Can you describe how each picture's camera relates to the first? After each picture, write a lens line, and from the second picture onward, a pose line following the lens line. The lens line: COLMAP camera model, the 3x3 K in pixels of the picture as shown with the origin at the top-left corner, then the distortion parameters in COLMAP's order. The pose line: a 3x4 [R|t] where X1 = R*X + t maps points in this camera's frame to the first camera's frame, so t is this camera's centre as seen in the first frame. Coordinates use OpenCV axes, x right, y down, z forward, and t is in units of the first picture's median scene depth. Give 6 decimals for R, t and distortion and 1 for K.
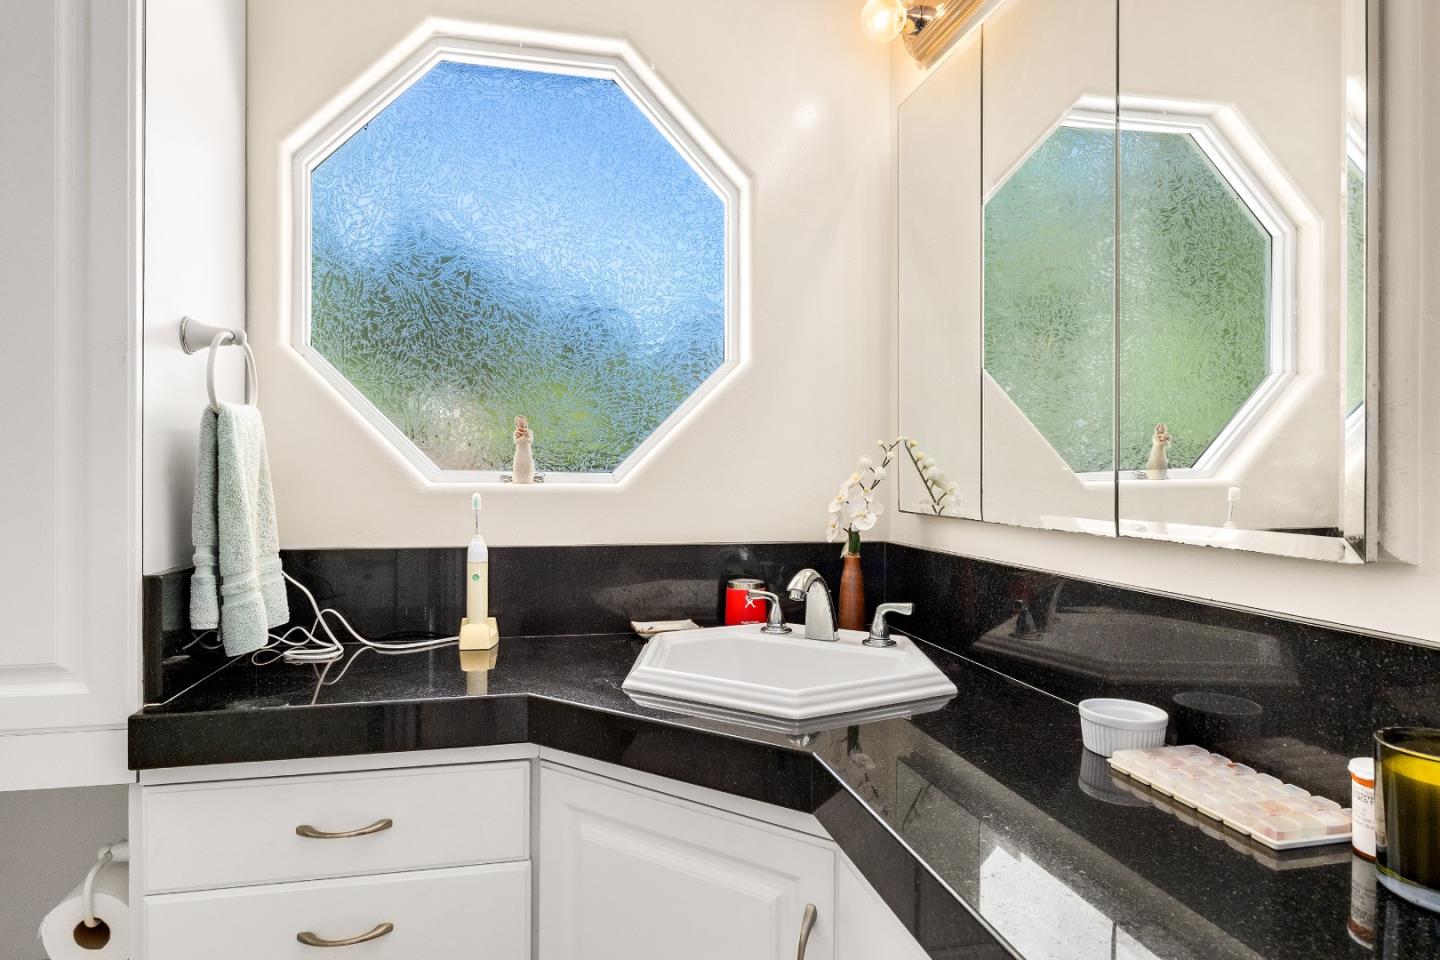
lens RADIAL K [[809.7, 0, 717.7], [0, 809.7, 476.4], [0, 0, 1]] dist [0.002753, -0.003878]
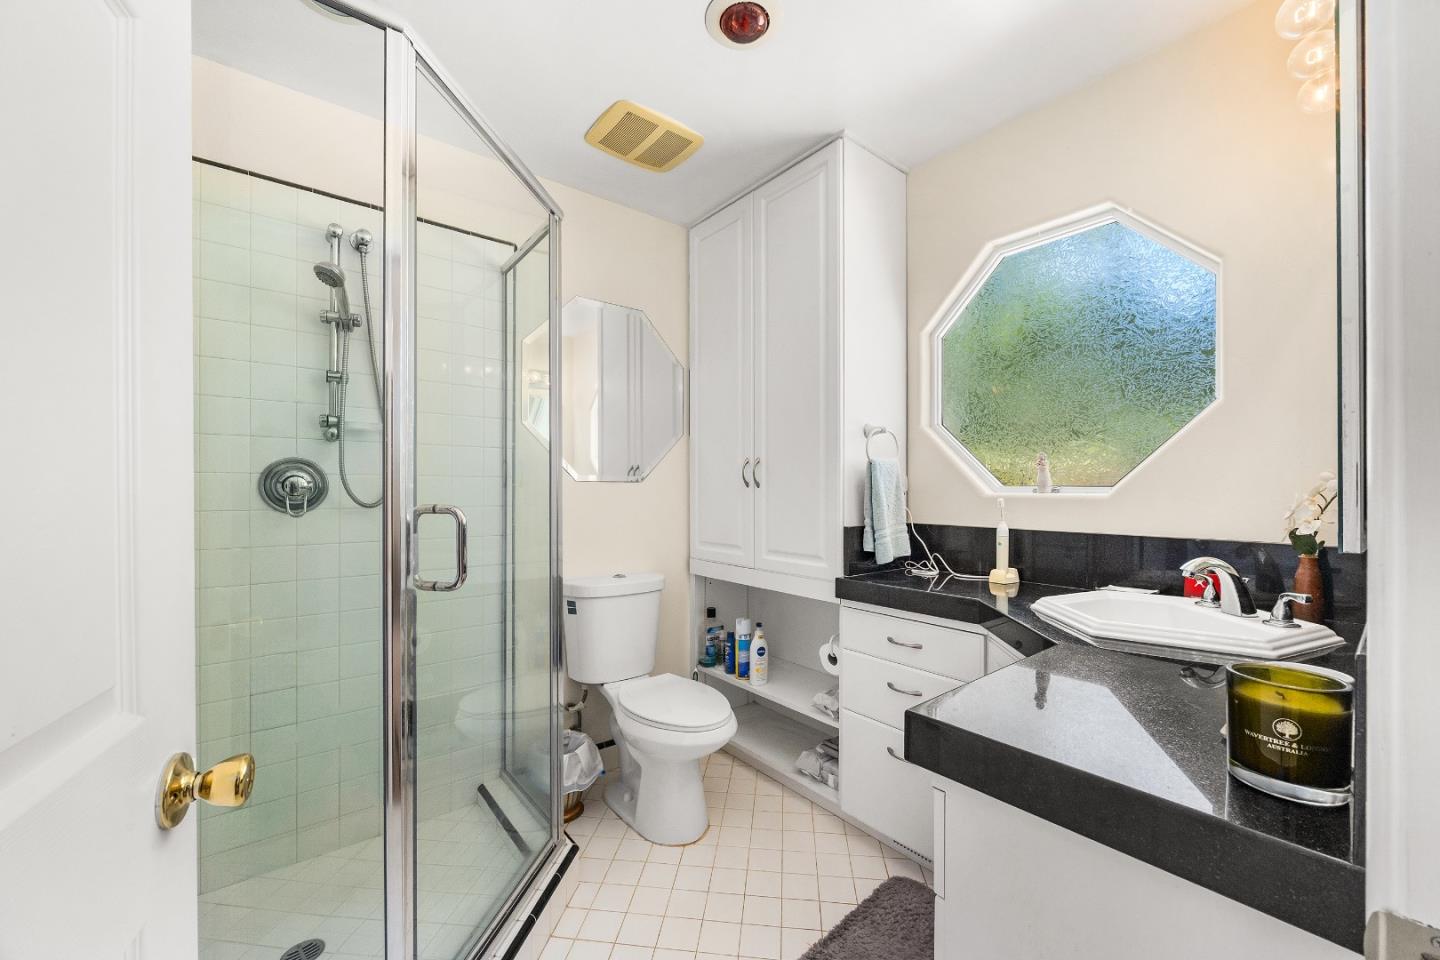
lens RADIAL K [[564.4, 0, 719.9], [0, 564.4, 487.9], [0, 0, 1]] dist [-0.000747, -0.000099]
pose [[0.444389, -0.005200, -0.895819, 0.592585], [-0.003093, 0.999968, -0.007339, 0.009337], [0.895828, 0.006033, 0.444359, -0.136739]]
